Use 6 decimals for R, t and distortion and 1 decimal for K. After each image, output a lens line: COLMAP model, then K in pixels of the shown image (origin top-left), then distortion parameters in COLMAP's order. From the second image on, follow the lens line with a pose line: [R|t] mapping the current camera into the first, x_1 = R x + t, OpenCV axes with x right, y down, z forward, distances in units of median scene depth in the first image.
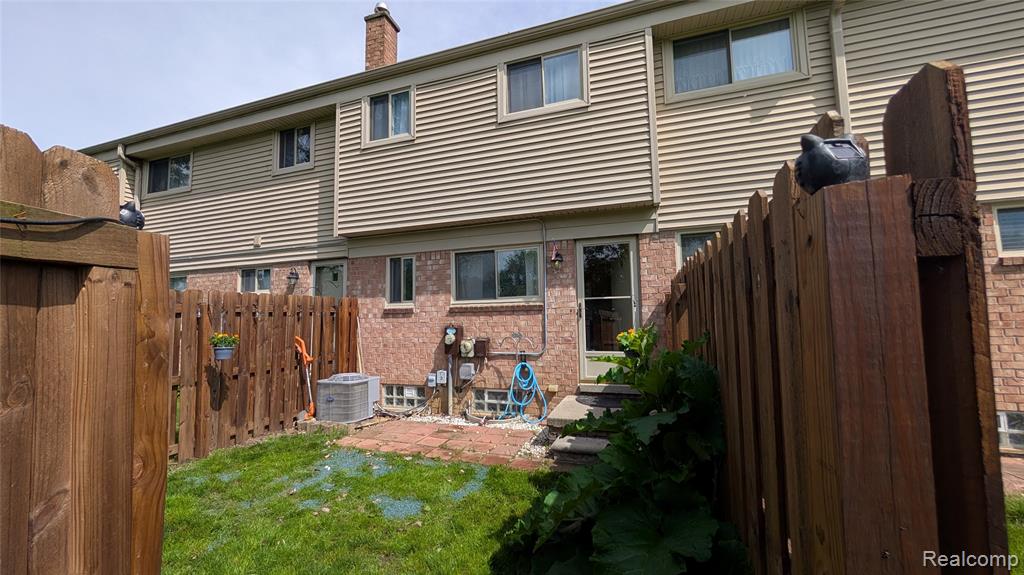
lens RADIAL K [[388.0, 0, 508.7], [0, 388.0, 293.3], [0, 0, 1]] dist [0.000741, -0.000013]
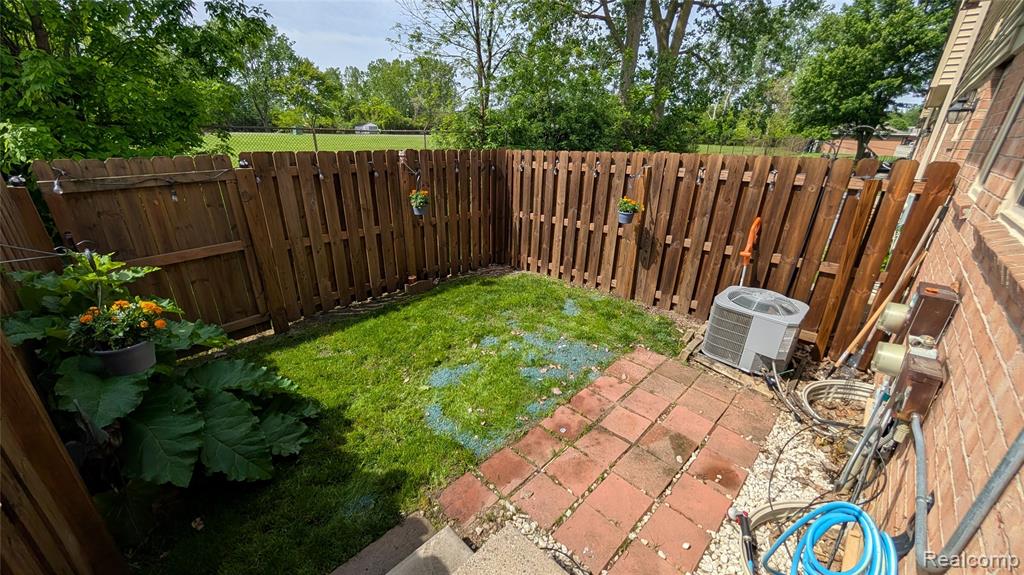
lens RADIAL K [[388.0, 0, 508.7], [0, 388.0, 293.3], [0, 0, 1]] dist [0.000741, -0.000013]
pose [[-0.424931, 0.349455, -0.835054, 0.341814], [0.050628, 0.930212, 0.363514, -0.050588], [0.903809, 0.112191, -0.412968, 1.099719]]
